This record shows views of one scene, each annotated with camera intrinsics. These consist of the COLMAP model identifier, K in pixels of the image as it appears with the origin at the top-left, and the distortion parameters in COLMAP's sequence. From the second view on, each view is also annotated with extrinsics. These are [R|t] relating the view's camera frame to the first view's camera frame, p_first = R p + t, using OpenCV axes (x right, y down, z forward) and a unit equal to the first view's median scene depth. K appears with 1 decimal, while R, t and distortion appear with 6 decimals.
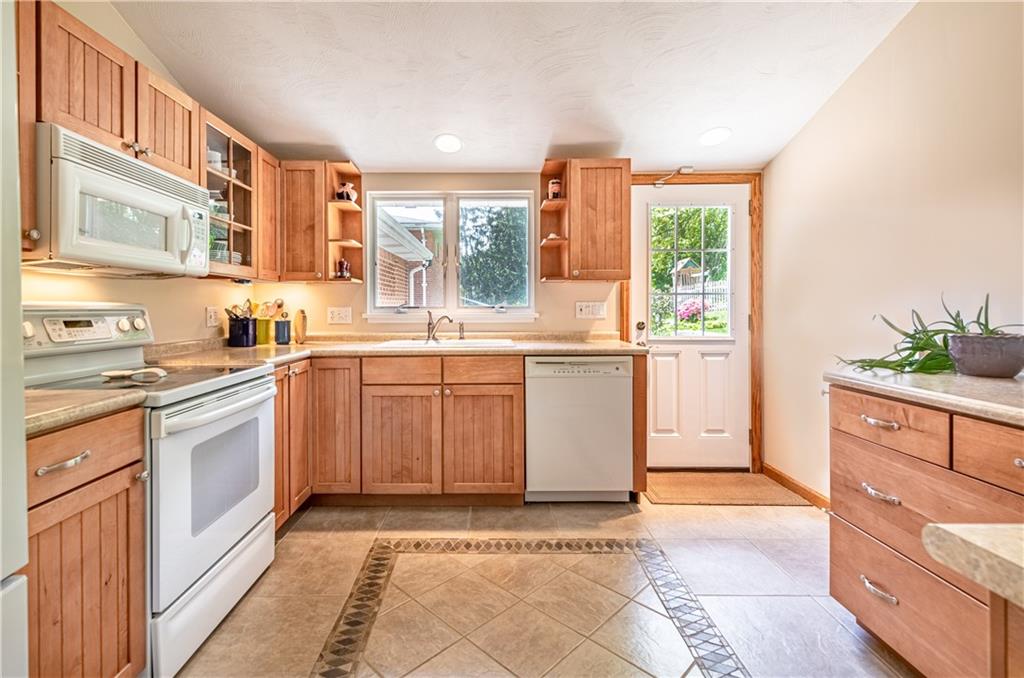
lens RADIAL K [[479.0, 0, 484.4], [0, 479.0, 311.4], [0, 0, 1]] dist [0.012631, -0.000093]
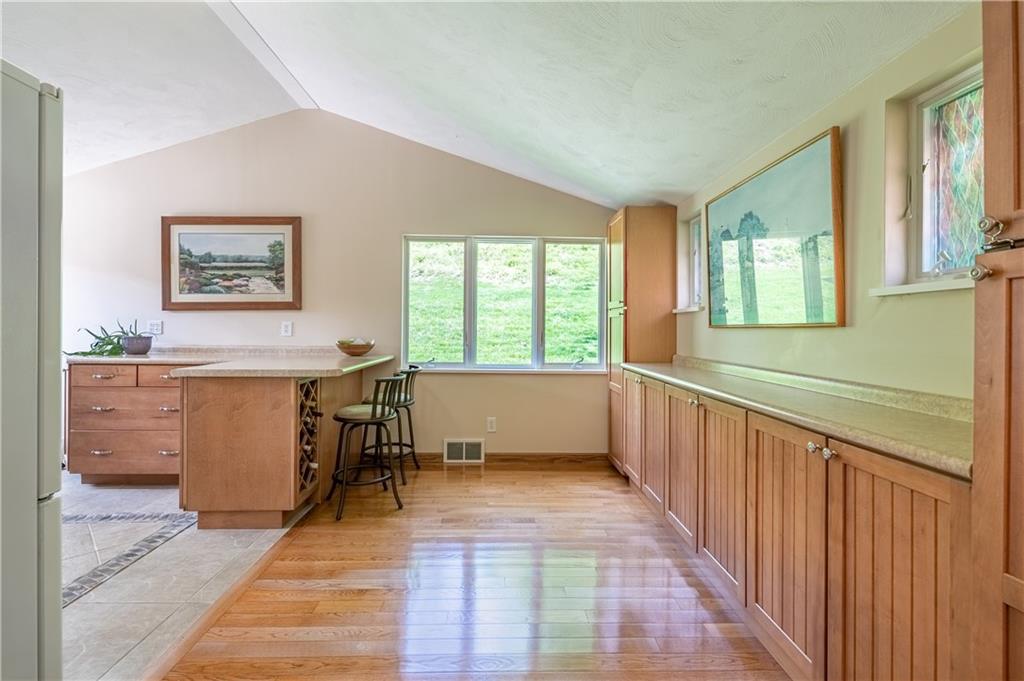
lens RADIAL K [[460.8, 0, 511.5], [0, 460.8, 330.8], [0, 0, 1]] dist [-0.000399, -0.000280]
pose [[-0.034977, 0.001367, 0.999387, -0.777170], [-0.002122, 0.999997, -0.001442, 0.010822], [-0.999386, -0.002172, -0.034974, -0.456658]]
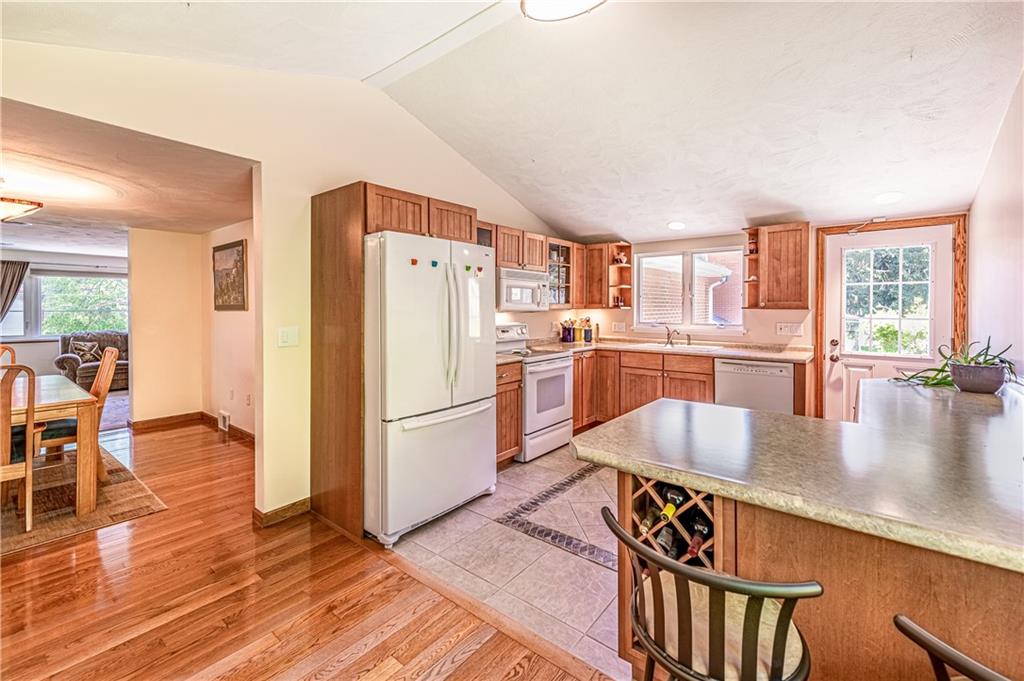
lens RADIAL K [[431.1, 0, 513.8], [0, 431.1, 307.1], [0, 0, 1]] dist [-0.000263, -0.000059]
pose [[0.779925, 0.004596, -0.625856, 0.465368], [-0.008721, 0.999956, -0.003524, -0.067073], [0.625812, 0.008207, 0.779931, -0.562345]]
